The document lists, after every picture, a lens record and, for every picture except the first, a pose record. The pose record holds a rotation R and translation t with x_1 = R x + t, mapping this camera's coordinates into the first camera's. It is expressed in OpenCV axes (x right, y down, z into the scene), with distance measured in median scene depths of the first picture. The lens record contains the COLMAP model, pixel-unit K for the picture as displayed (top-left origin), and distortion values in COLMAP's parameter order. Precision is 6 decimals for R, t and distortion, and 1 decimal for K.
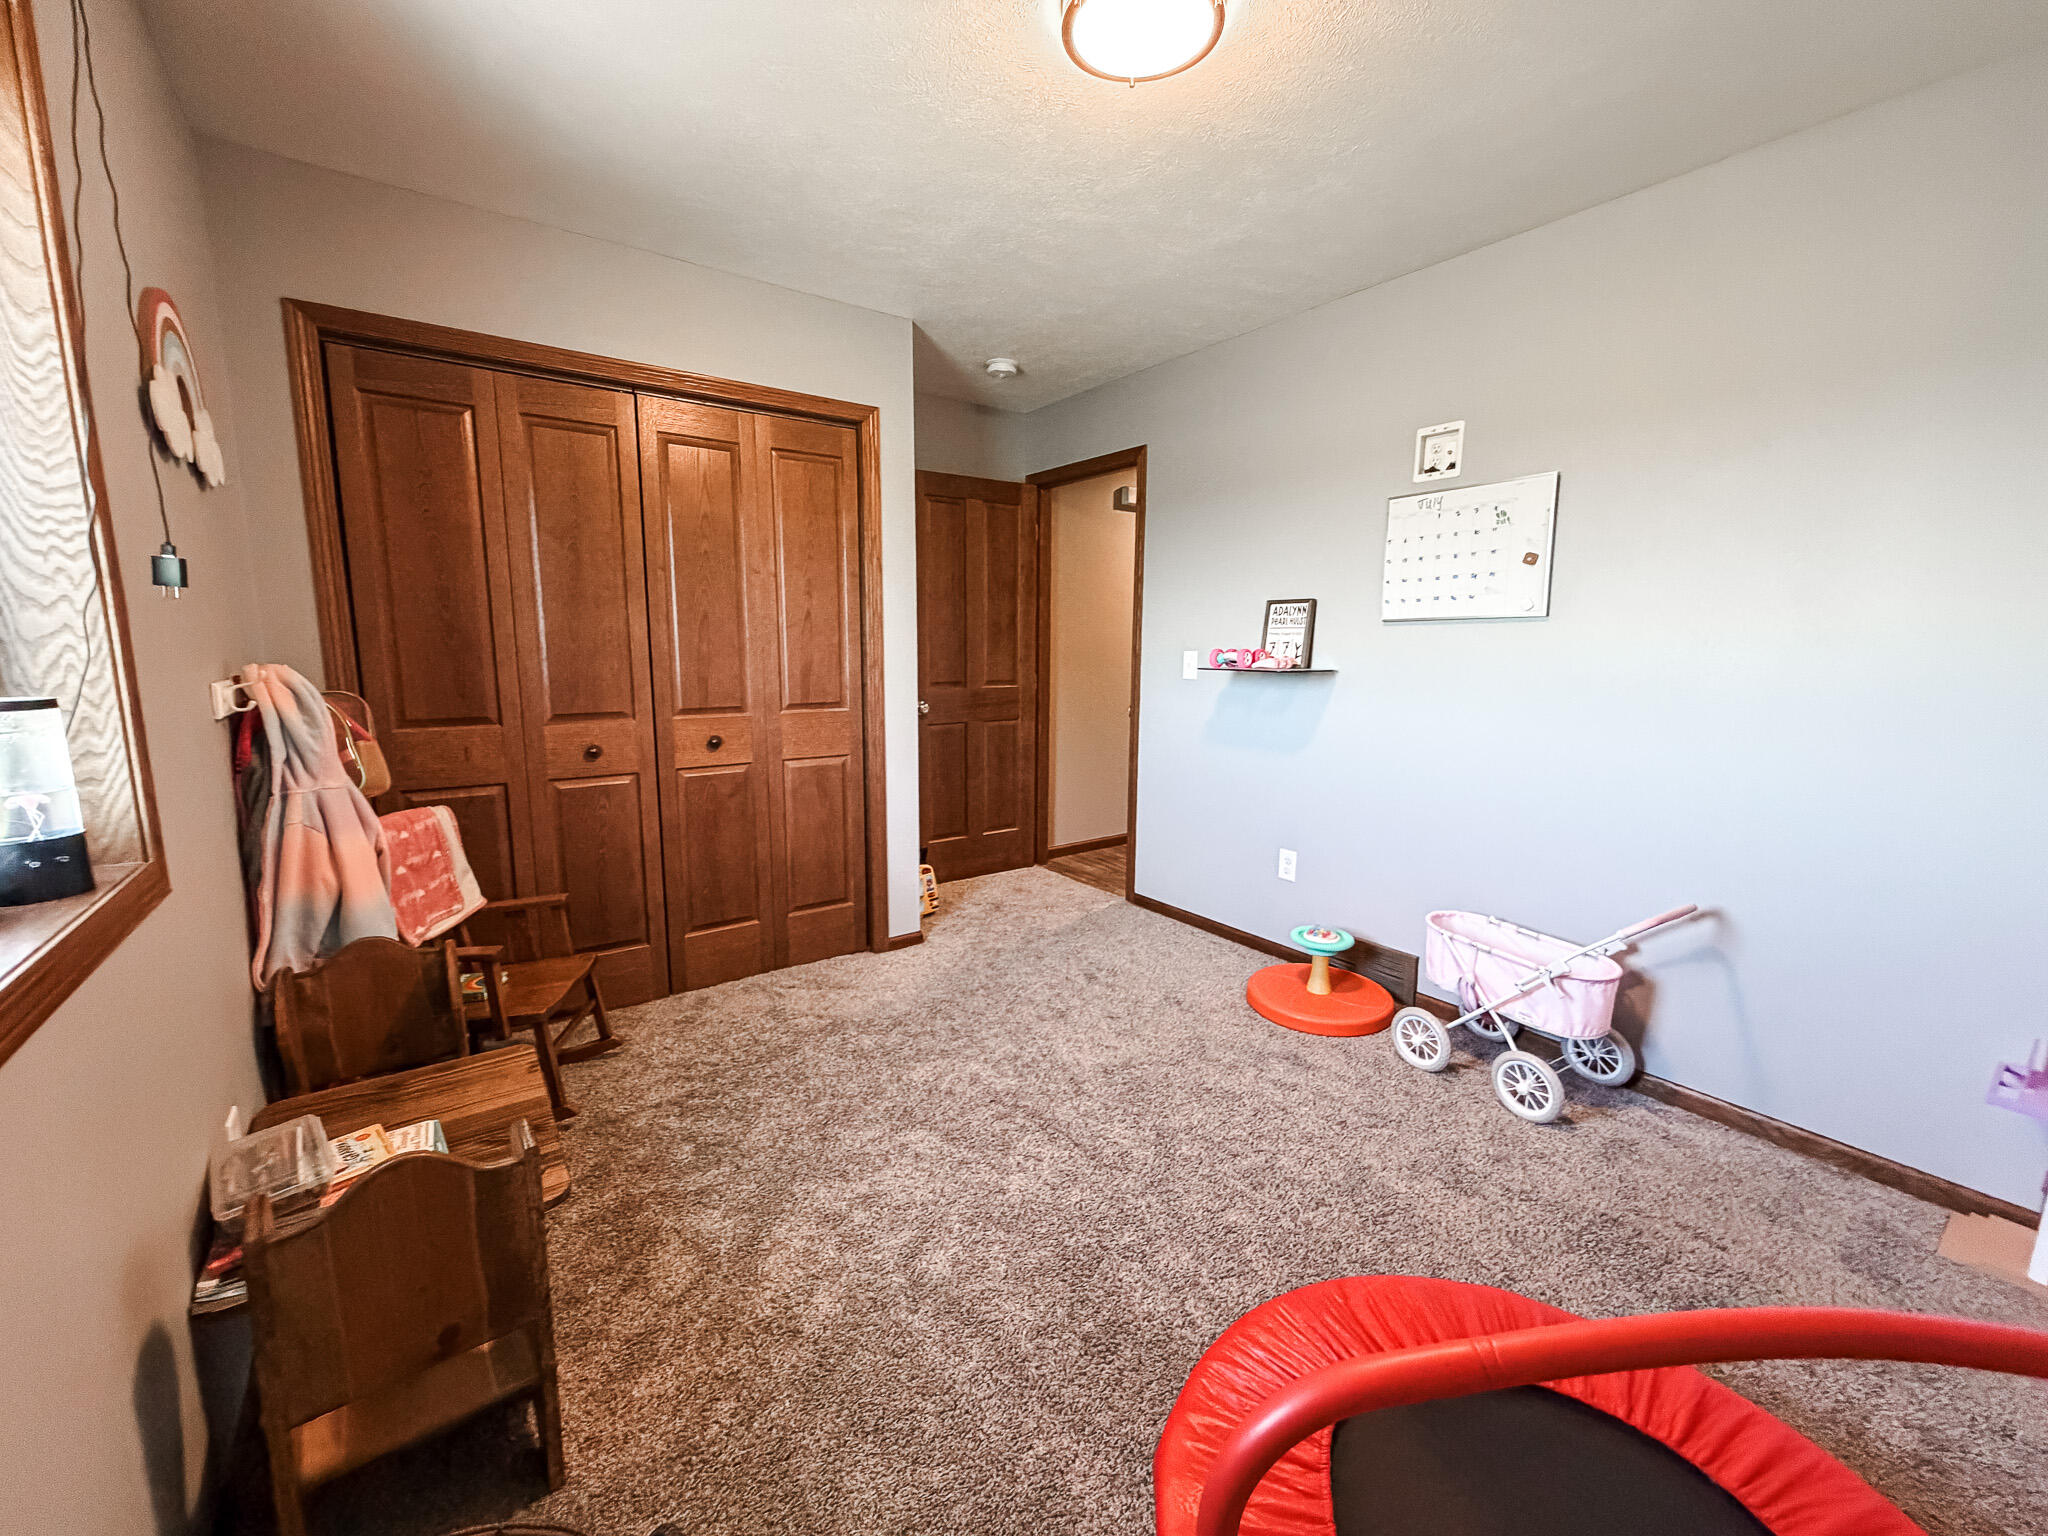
lens RADIAL K [[818.1, 0, 1015.7], [0, 818.1, 766.0], [0, 0, 1]] dist [-0.001855, 0.000184]
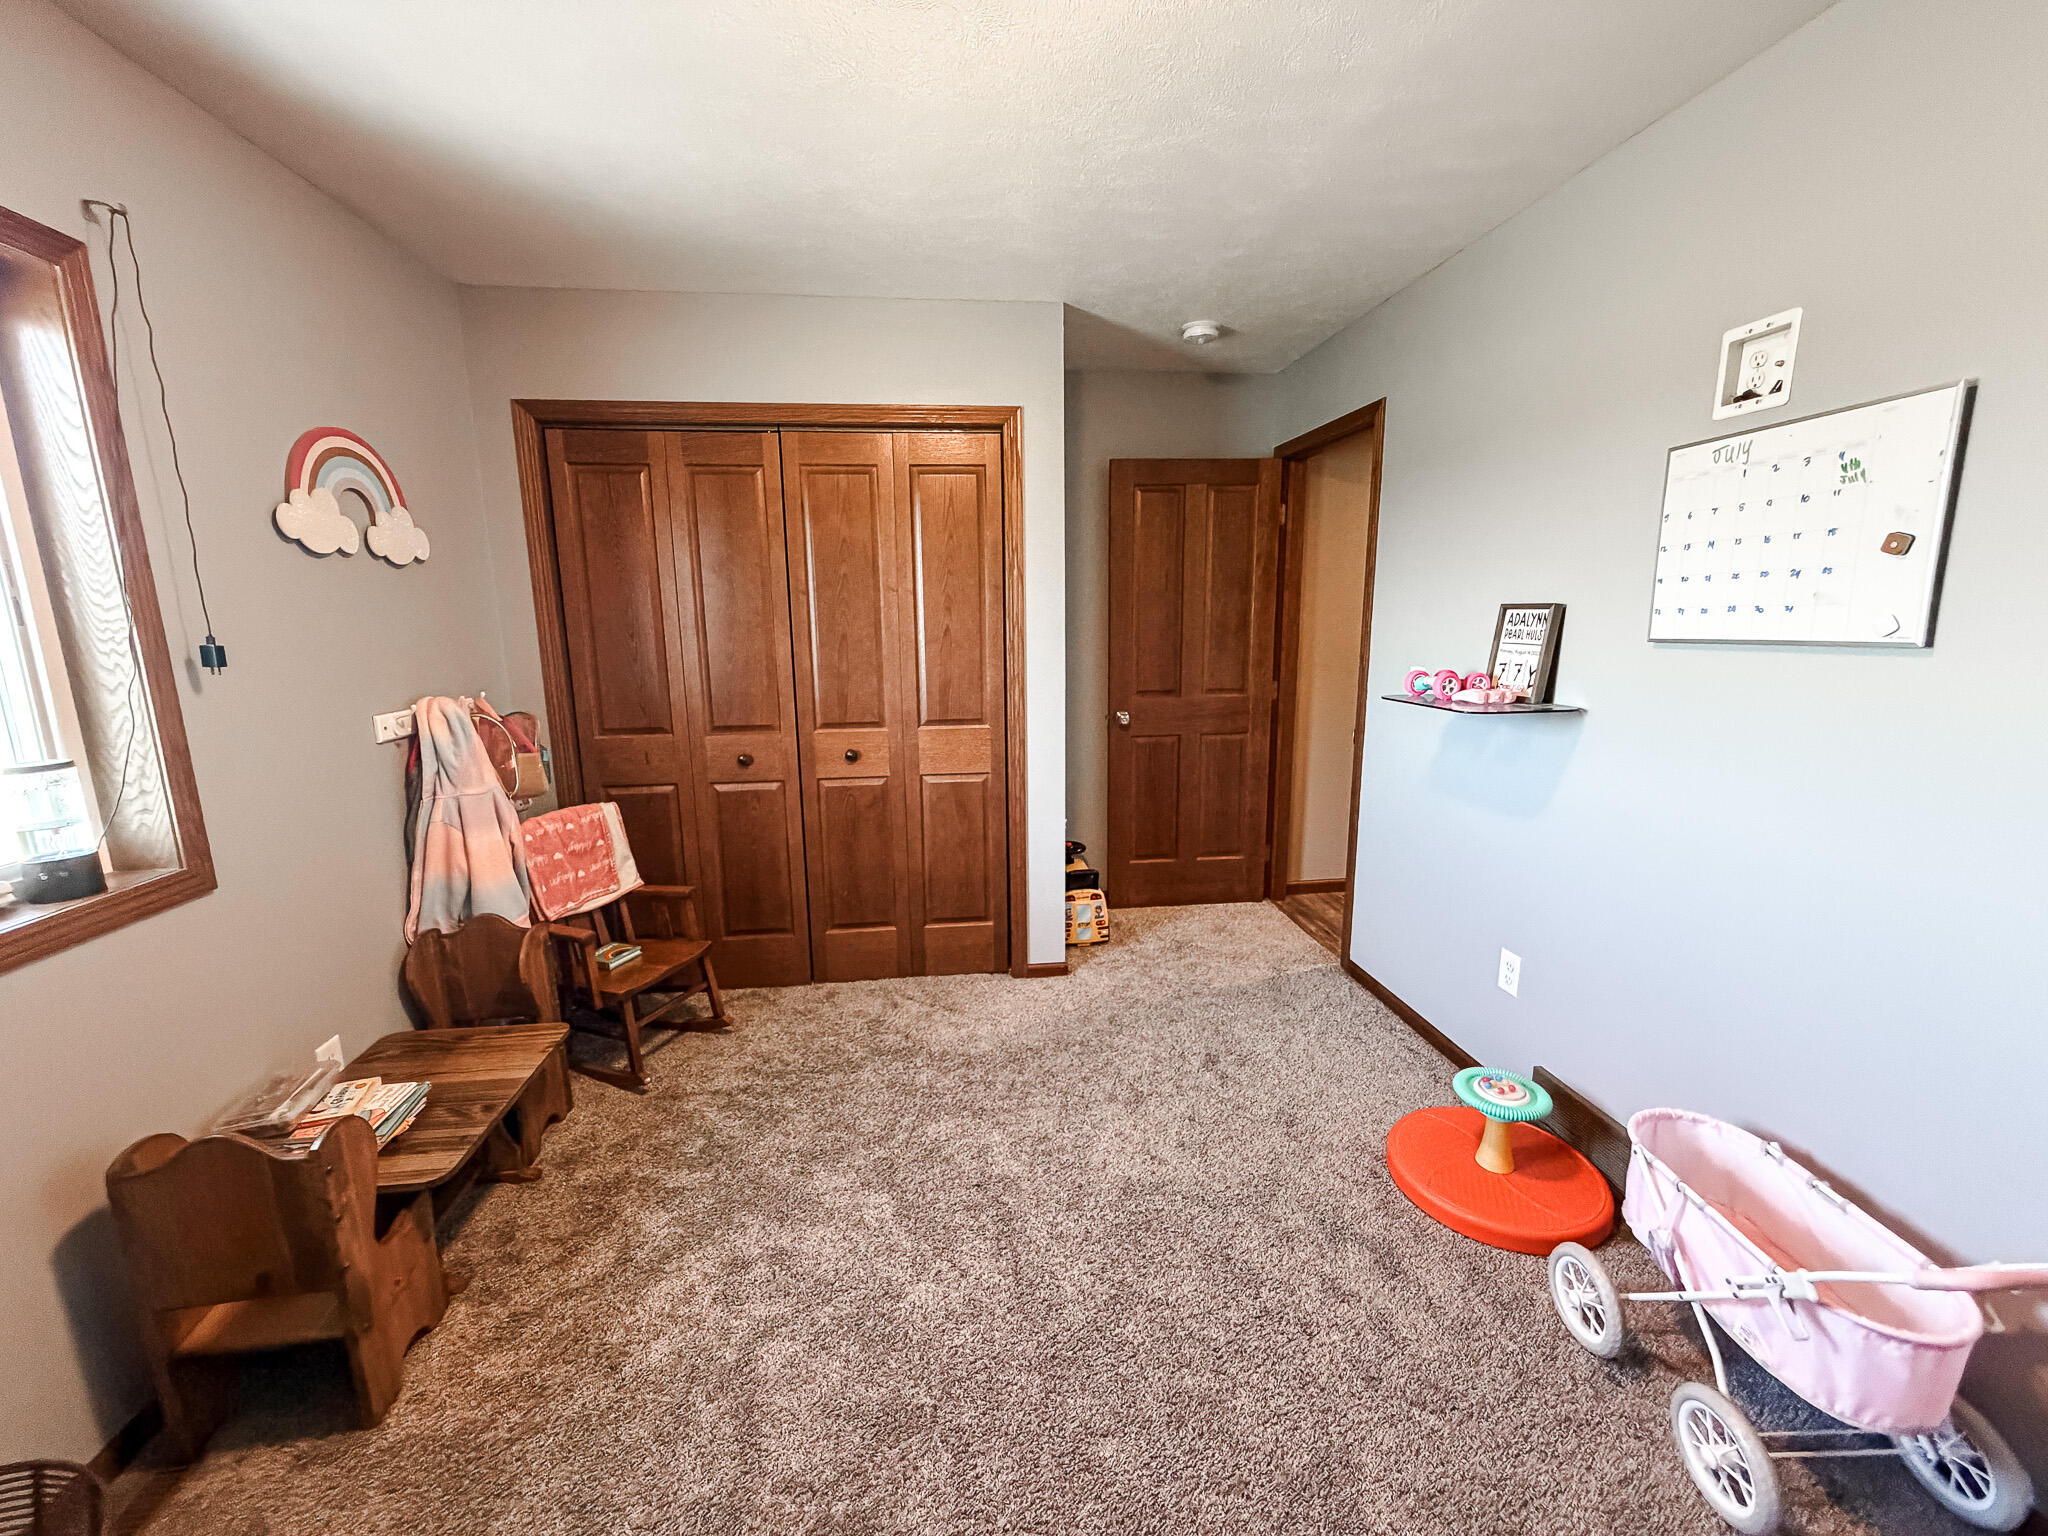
lens RADIAL K [[818.1, 0, 1015.5], [0, 818.1, 765.8], [0, 0, 1]] dist [-0.001855, 0.000184]
pose [[0.872094, 0.074719, -0.483600, 0.333390], [-0.056930, 0.997055, 0.051386, -0.083930], [0.486015, -0.017282, 0.873779, 0.189610]]
